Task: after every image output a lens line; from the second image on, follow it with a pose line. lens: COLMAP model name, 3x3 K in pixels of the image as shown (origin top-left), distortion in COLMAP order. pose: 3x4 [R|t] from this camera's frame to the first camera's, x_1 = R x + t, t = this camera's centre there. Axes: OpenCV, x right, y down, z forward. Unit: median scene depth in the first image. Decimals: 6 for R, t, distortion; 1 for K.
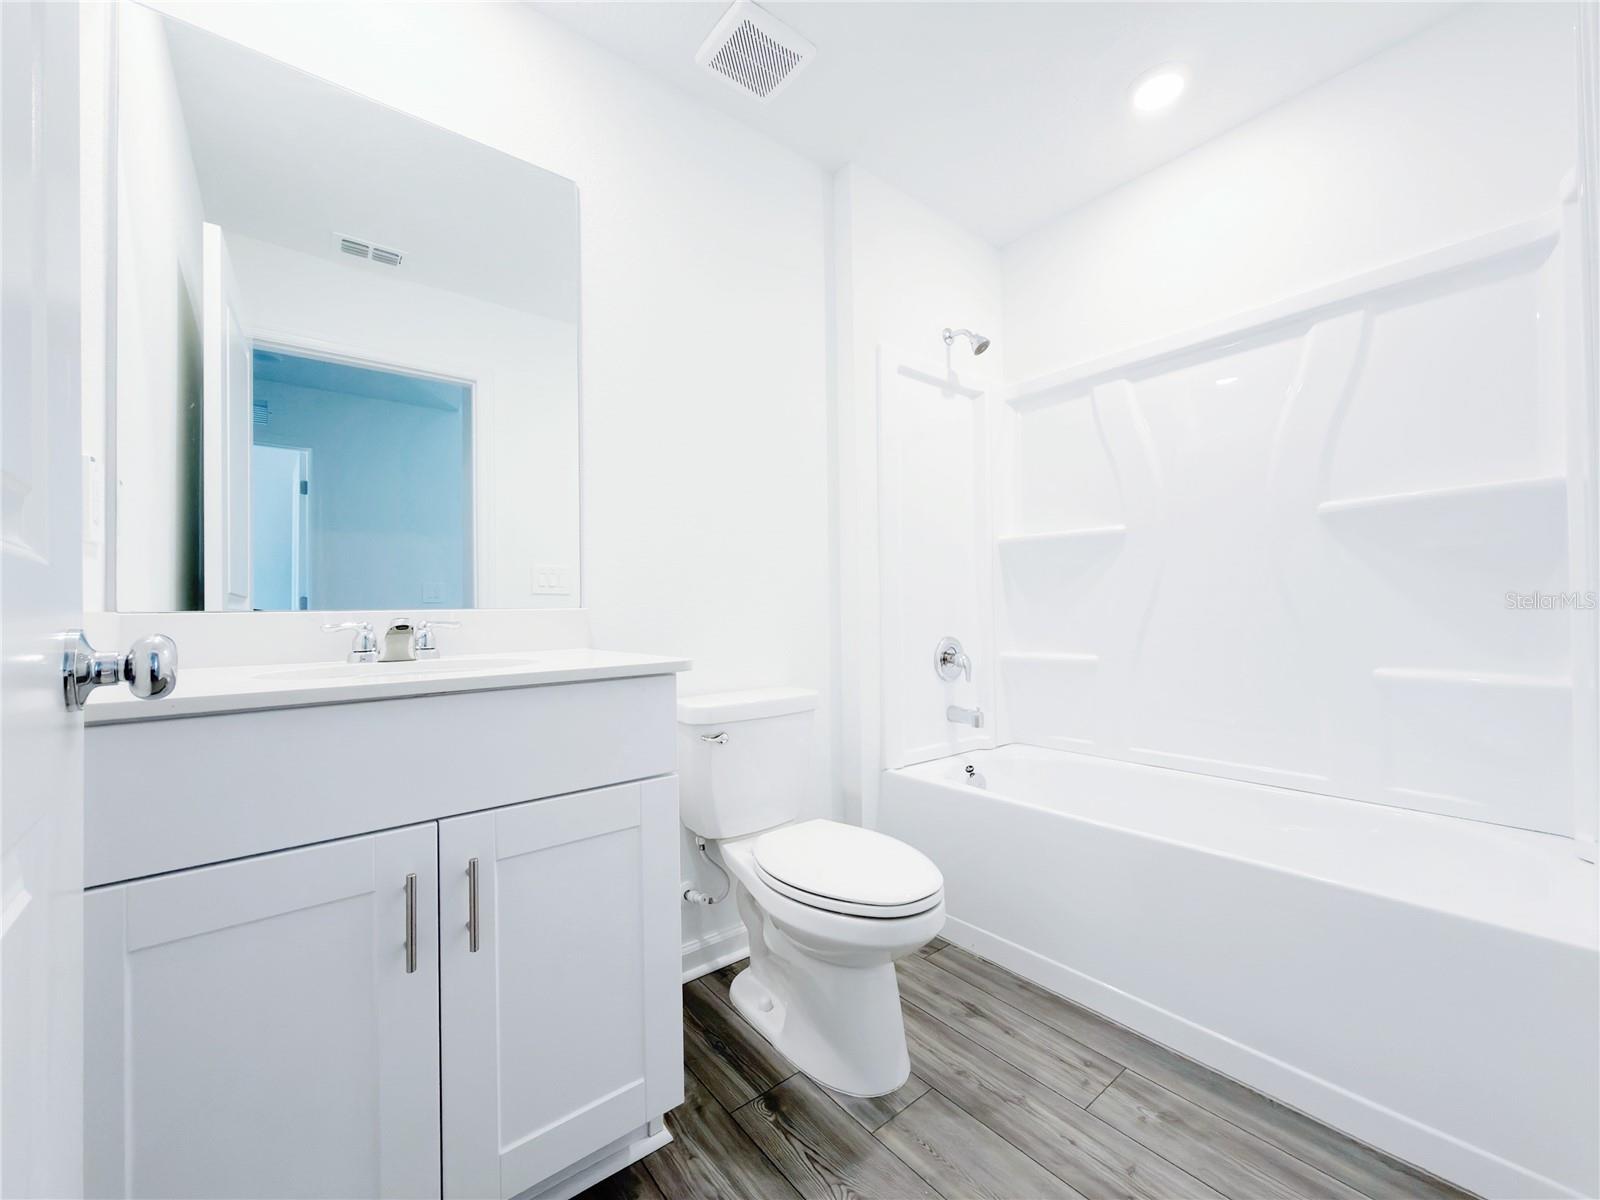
lens RADIAL K [[640.6, 0, 804.1], [0, 640.6, 628.4], [0, 0, 1]] dist [-0.001570, -0.000308]
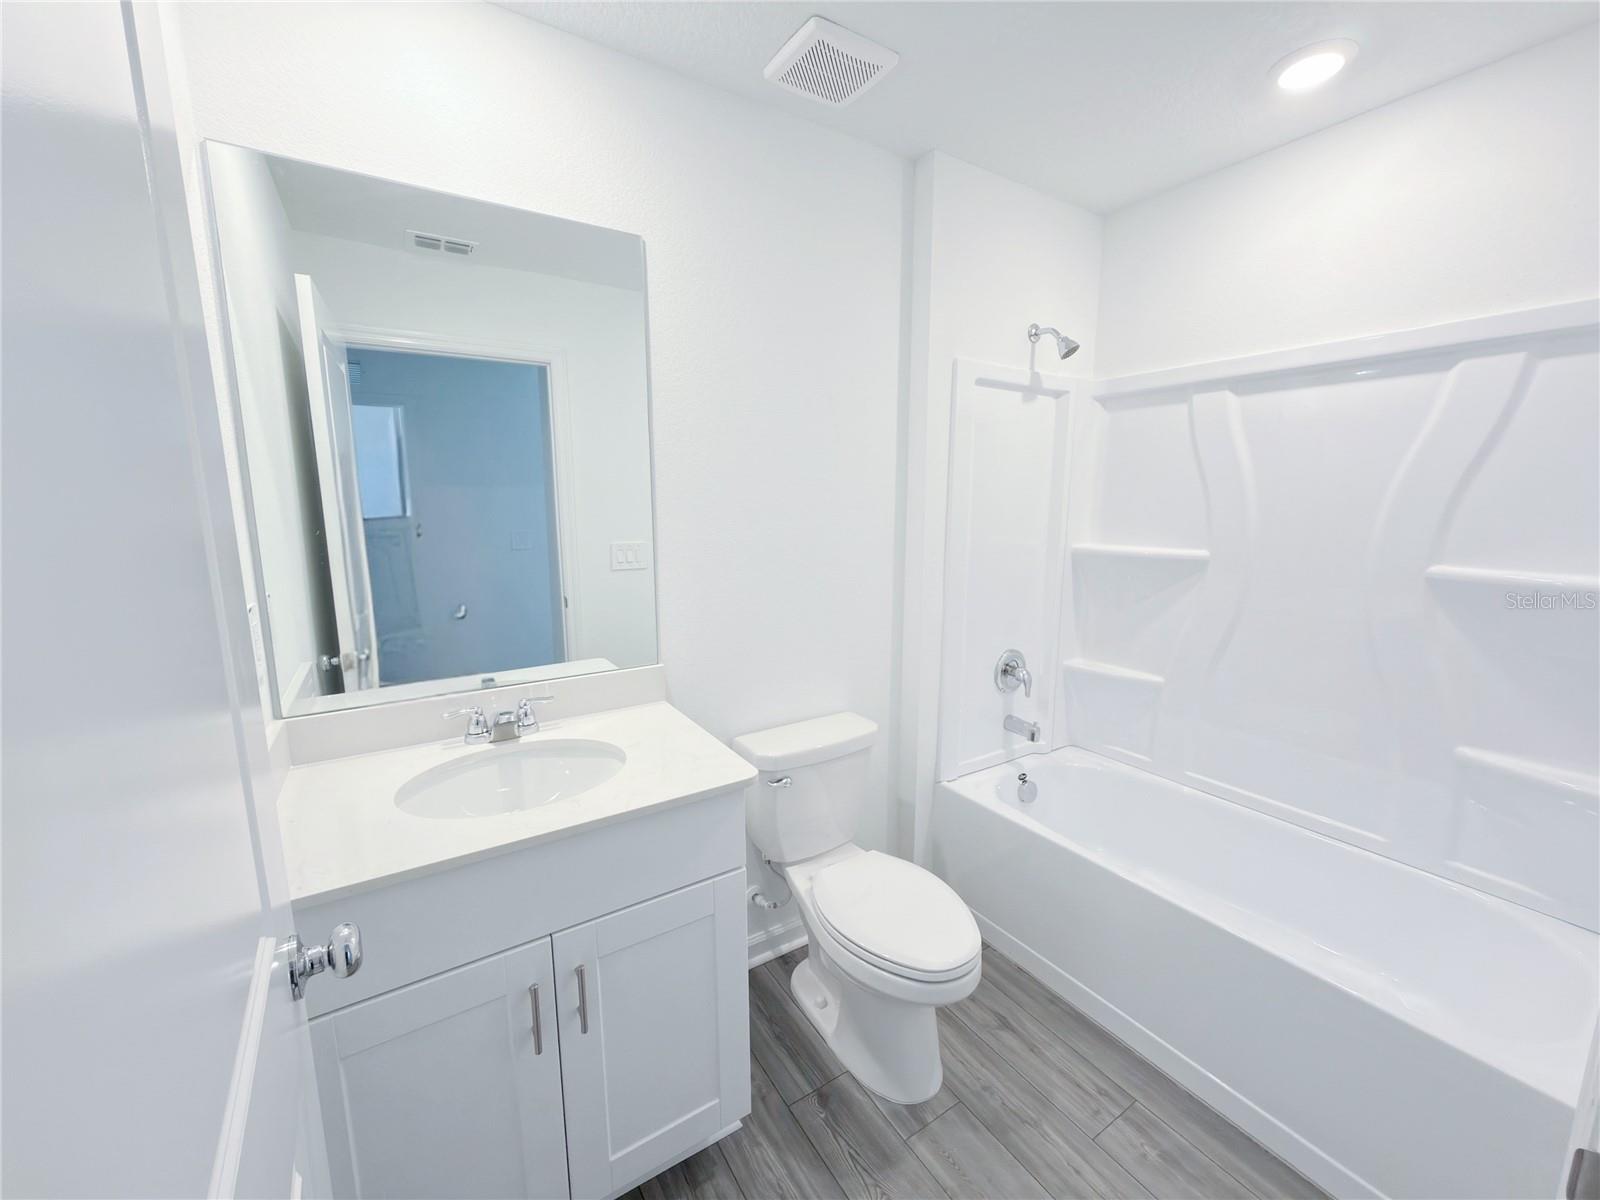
lens RADIAL K [[640.6, 0, 801.7], [0, 640.6, 607.7], [0, 0, 1]] dist [-0.001570, -0.000308]
pose [[0.993499, 0.033678, -0.108742, 0.007400], [-0.013910, 0.983993, 0.177663, -0.298163], [0.112985, -0.174995, 0.978065, -0.016074]]
